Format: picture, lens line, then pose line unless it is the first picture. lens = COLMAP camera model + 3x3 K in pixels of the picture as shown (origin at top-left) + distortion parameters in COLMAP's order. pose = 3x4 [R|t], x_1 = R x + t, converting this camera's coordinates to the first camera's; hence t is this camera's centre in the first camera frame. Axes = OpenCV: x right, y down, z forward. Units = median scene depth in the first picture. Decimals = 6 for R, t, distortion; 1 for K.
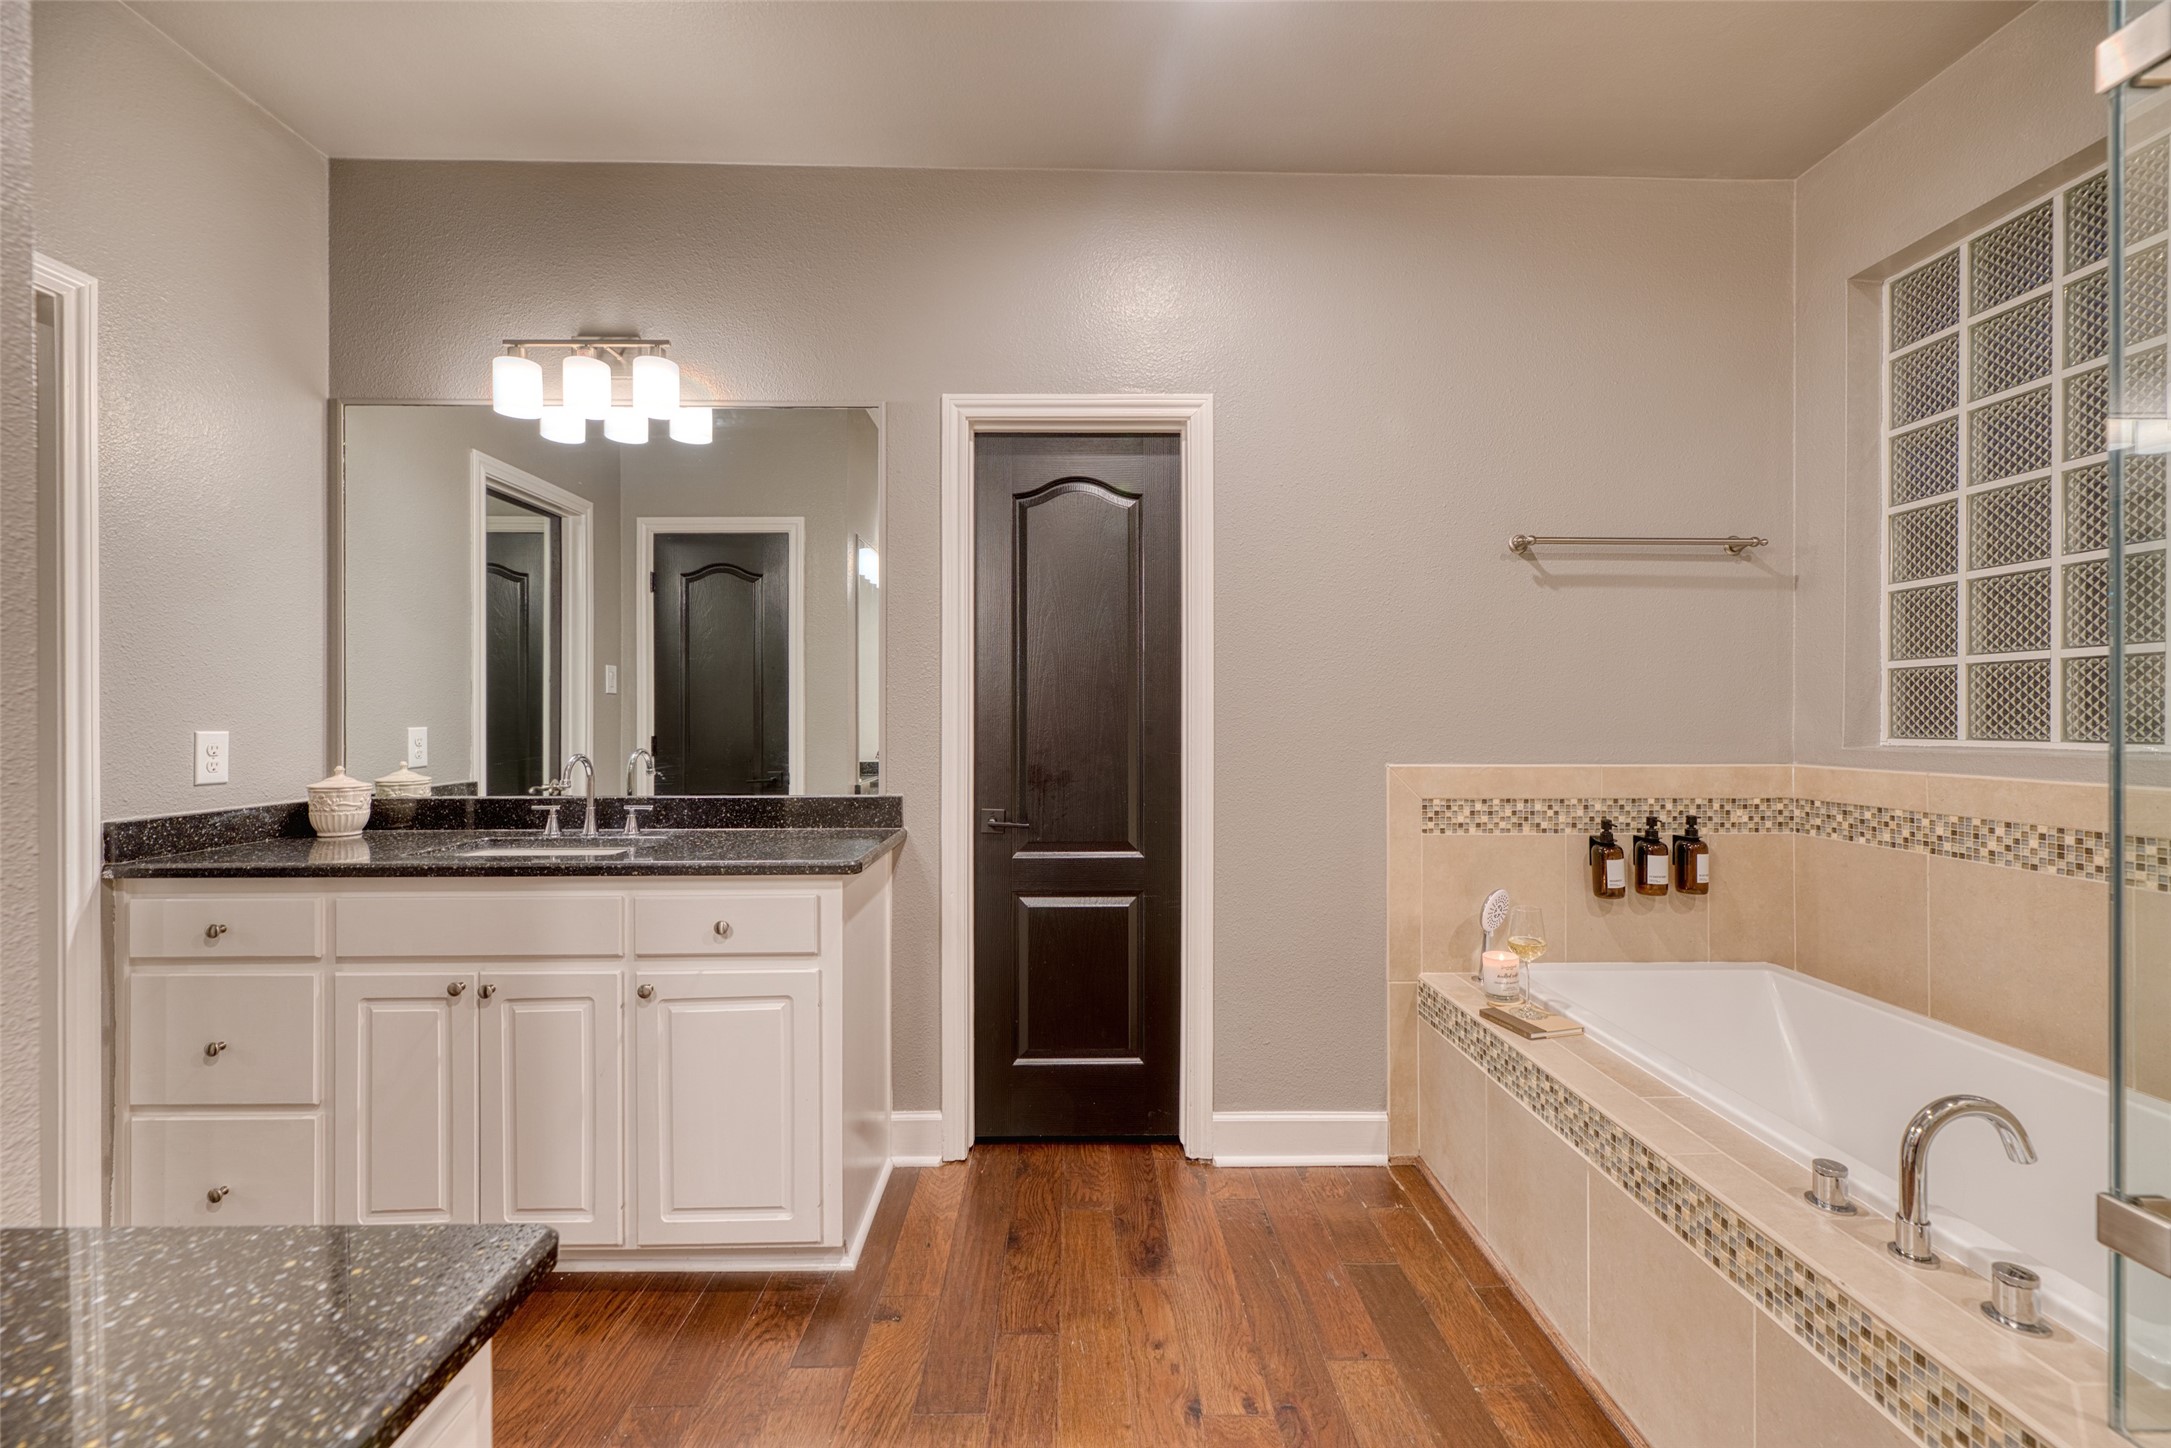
lens RADIAL K [[883.5, 0, 1079.6], [0, 883.5, 716.1], [0, 0, 1]] dist [0.004143, -0.000346]
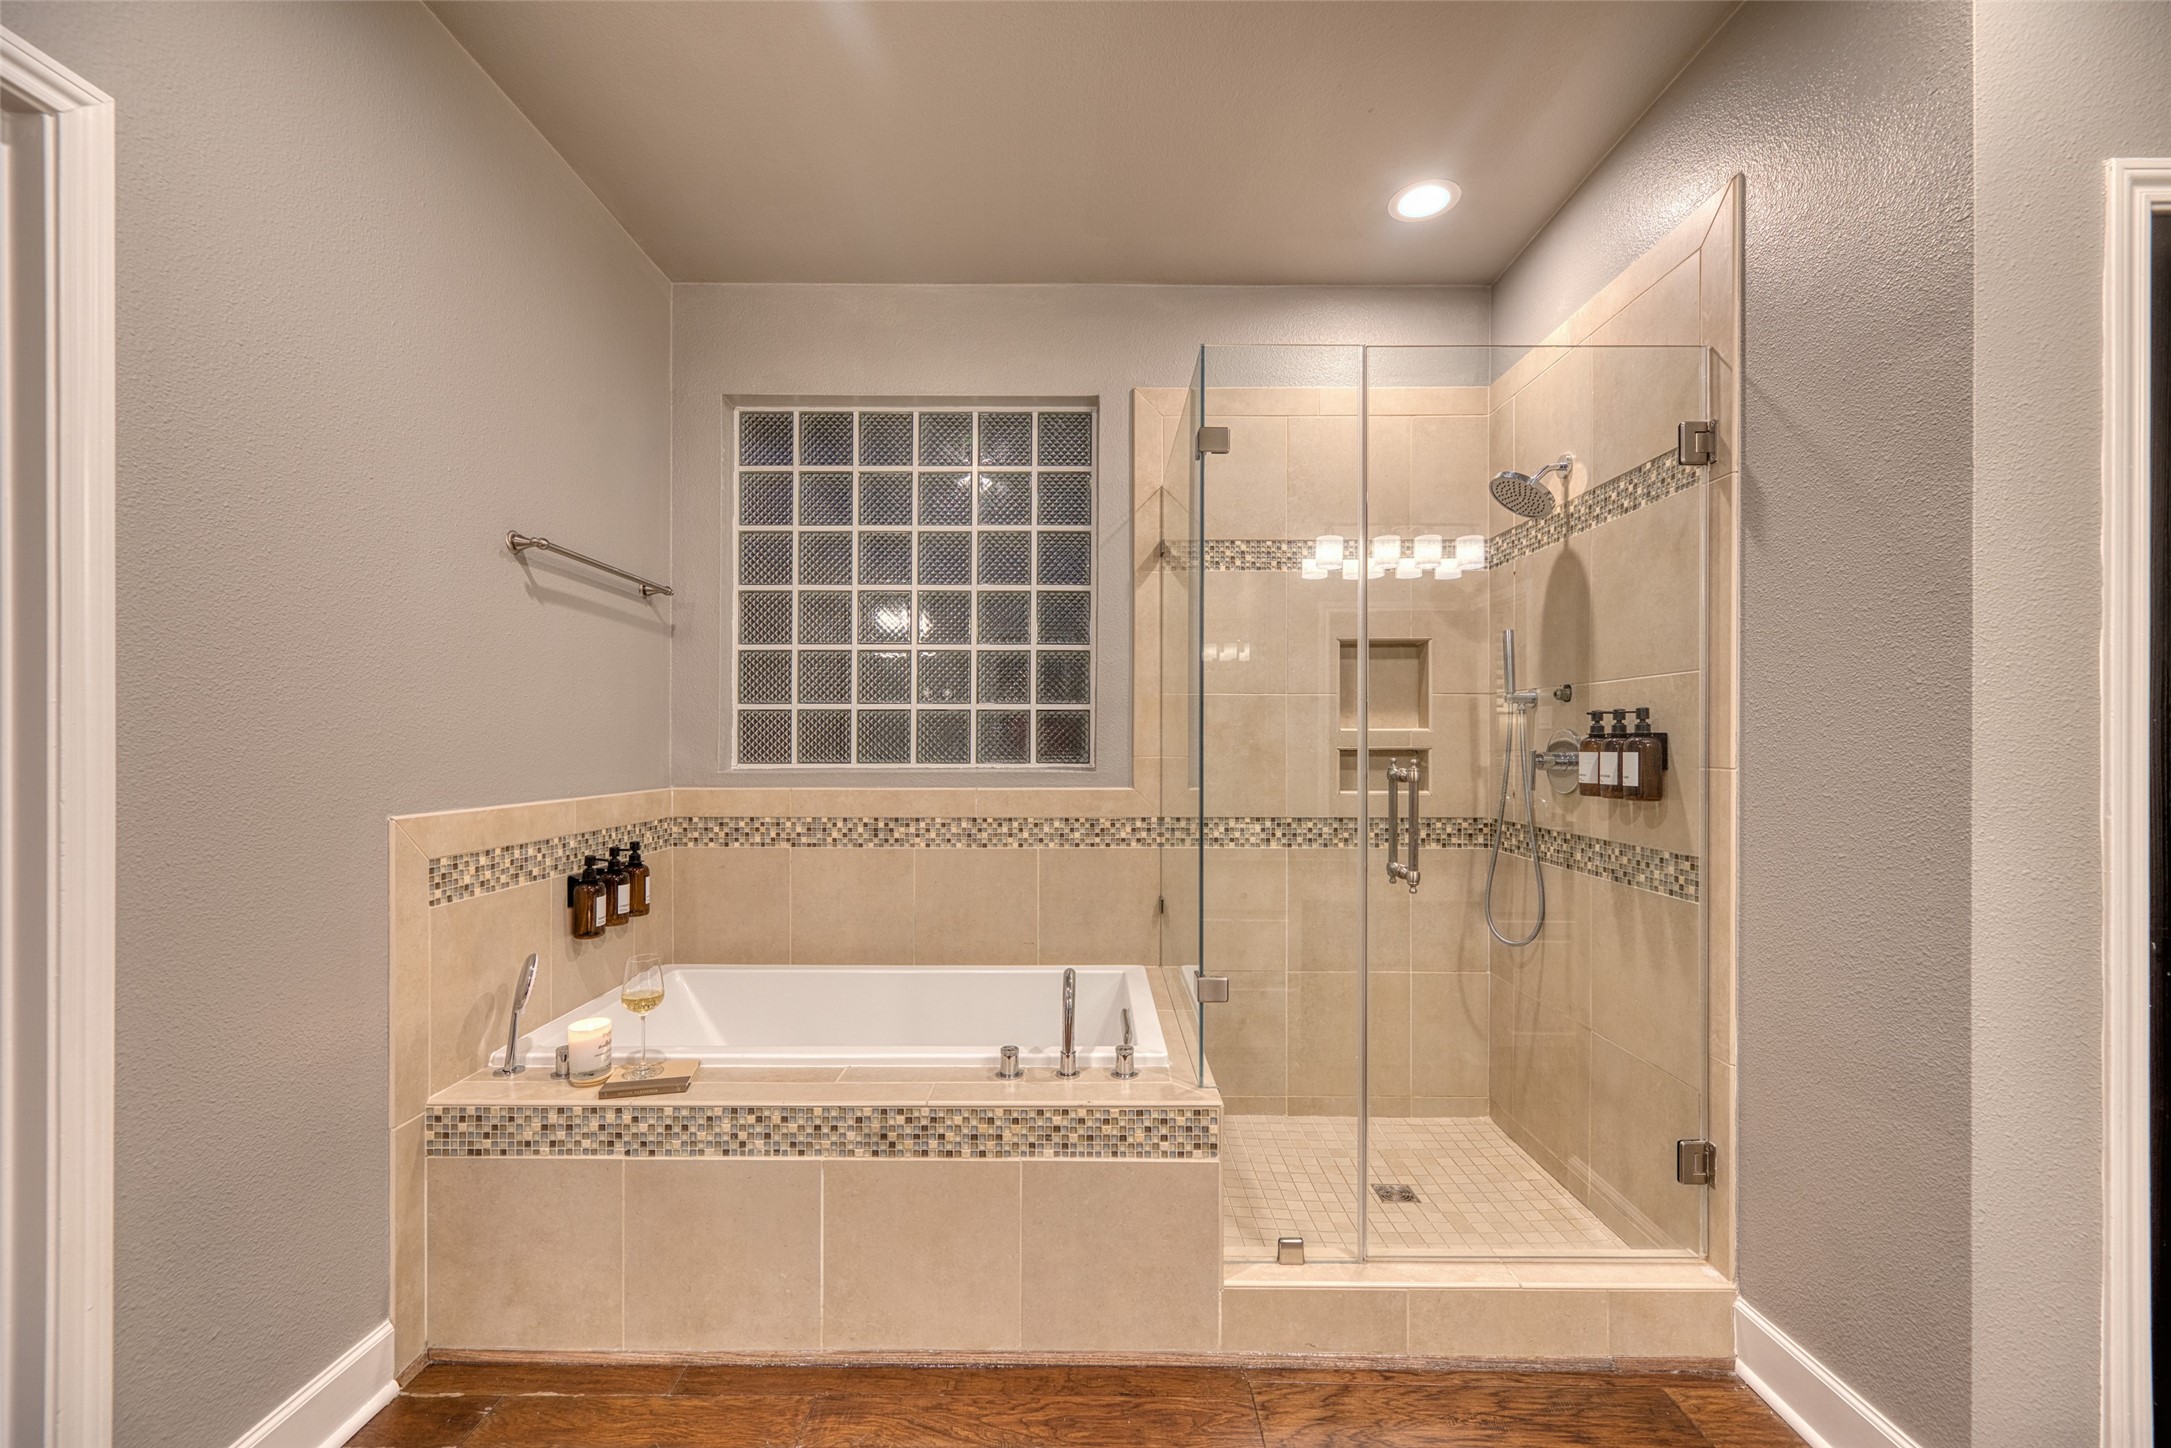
lens RADIAL K [[883.5, 0, 1076.1], [0, 883.5, 741.4], [0, 0, 1]] dist [0.004143, -0.000346]
pose [[0.019664, 0.003752, 0.999800, -0.407879], [-0.003535, 0.999987, -0.003683, -0.004668], [-0.999800, -0.003462, 0.019677, 0.543381]]
